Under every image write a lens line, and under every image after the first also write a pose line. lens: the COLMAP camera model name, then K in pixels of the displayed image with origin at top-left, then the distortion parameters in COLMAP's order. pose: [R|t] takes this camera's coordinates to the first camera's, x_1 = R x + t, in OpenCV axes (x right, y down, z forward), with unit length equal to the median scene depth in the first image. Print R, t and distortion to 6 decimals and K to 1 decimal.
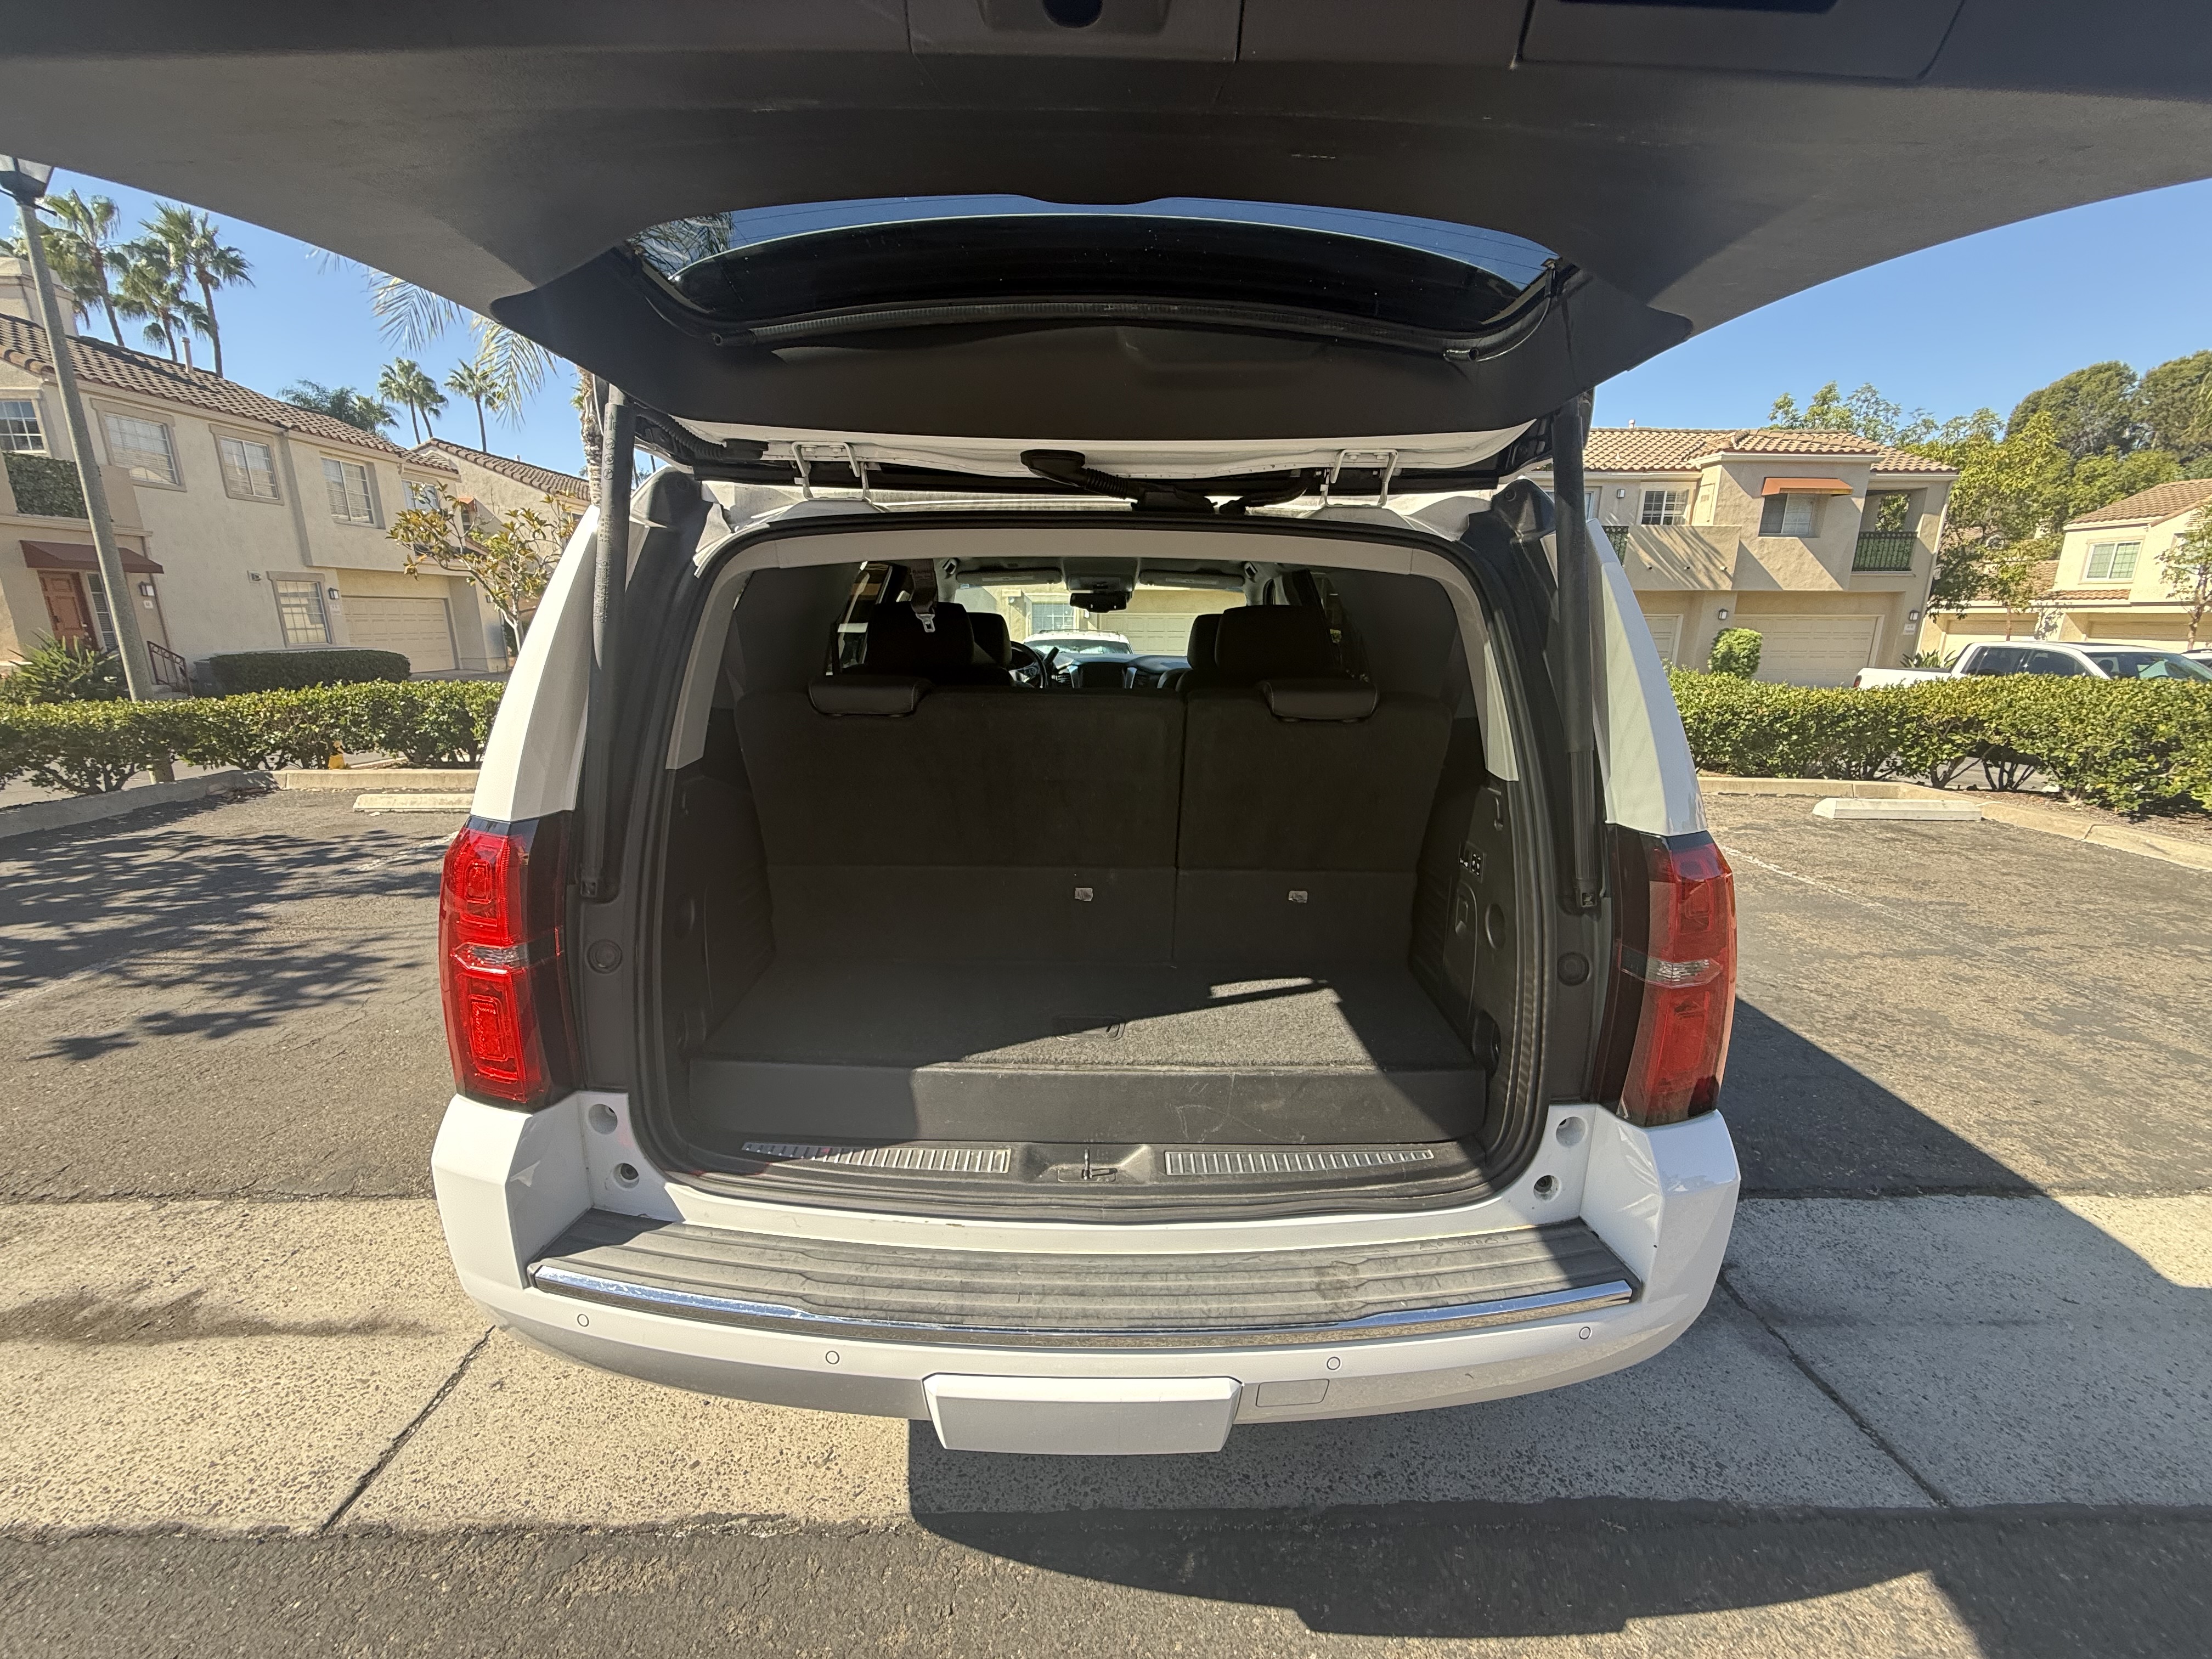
lens RADIAL K [[881.2, 0, 1103.0], [0, 881.2, 829.2], [0, 0, 1]] dist [0.000680, -0.000431]
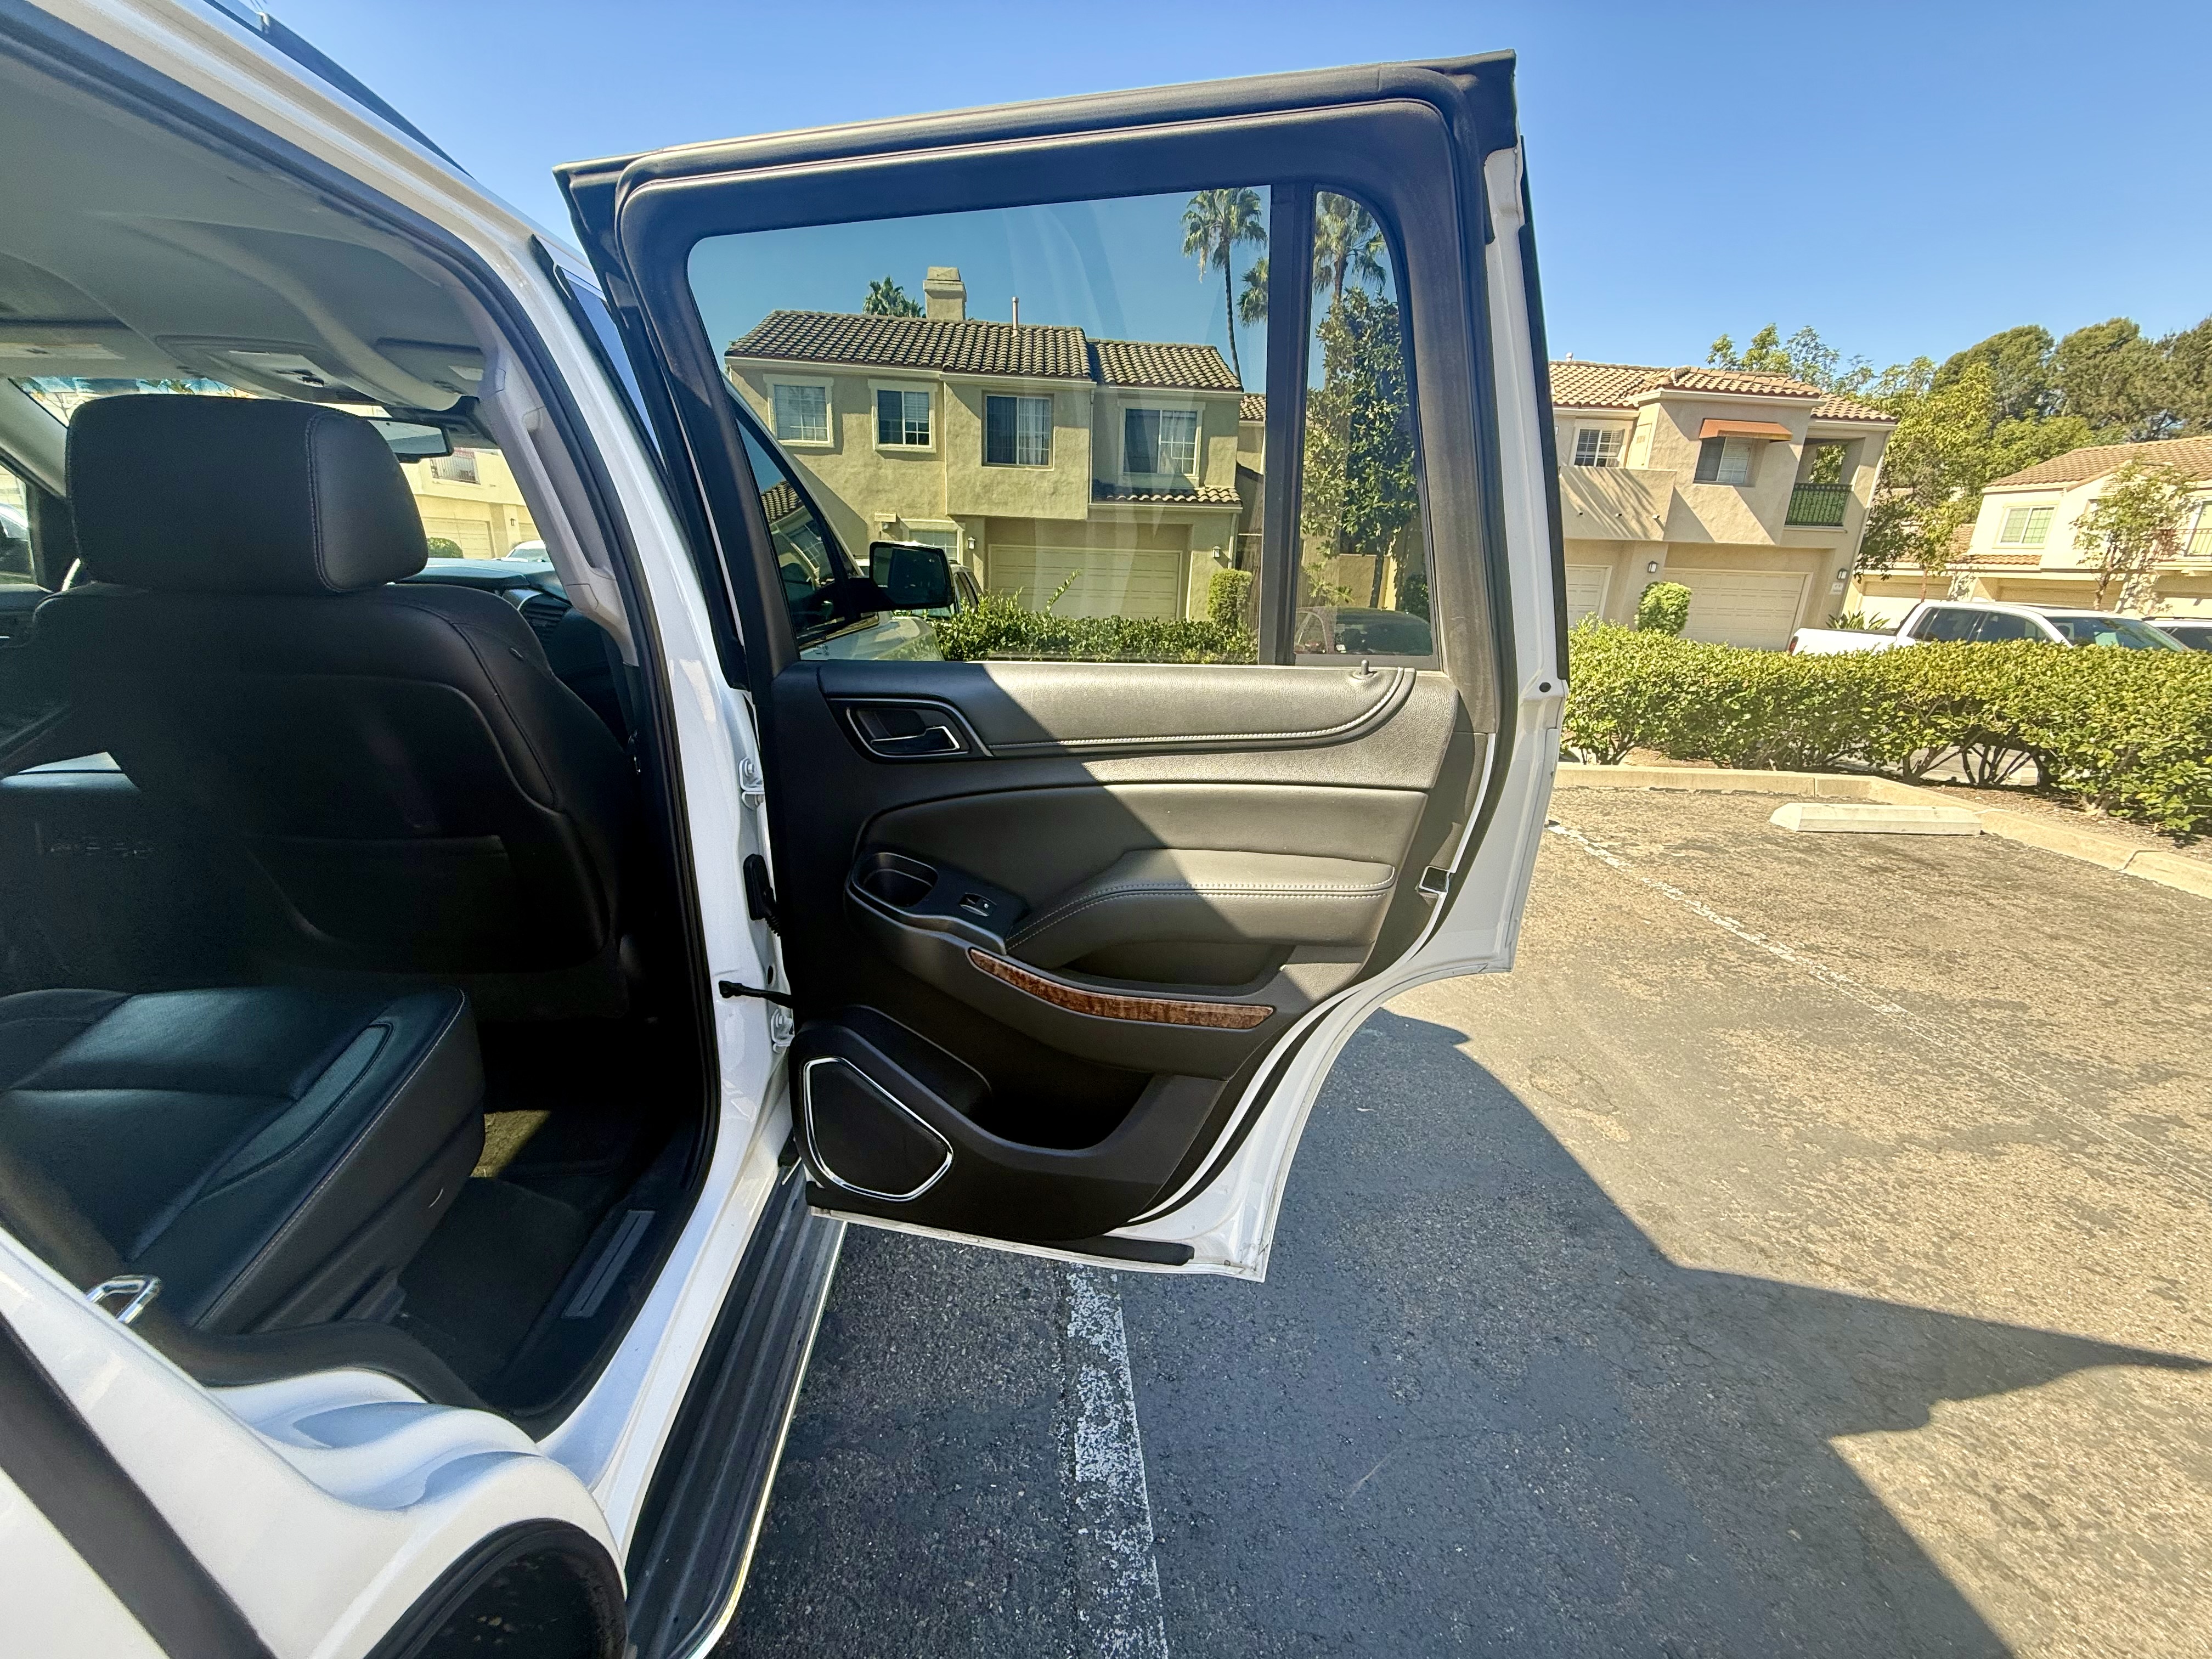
lens RADIAL K [[881.2, 0, 1103.0], [0, 881.2, 829.2], [0, 0, 1]] dist [0.000680, -0.000431]
pose [[0.997533, 0.008740, 0.069650, 0.055115], [-0.013104, 0.997962, 0.062450, -0.015380], [-0.068962, -0.063209, 0.995615, 0.086491]]
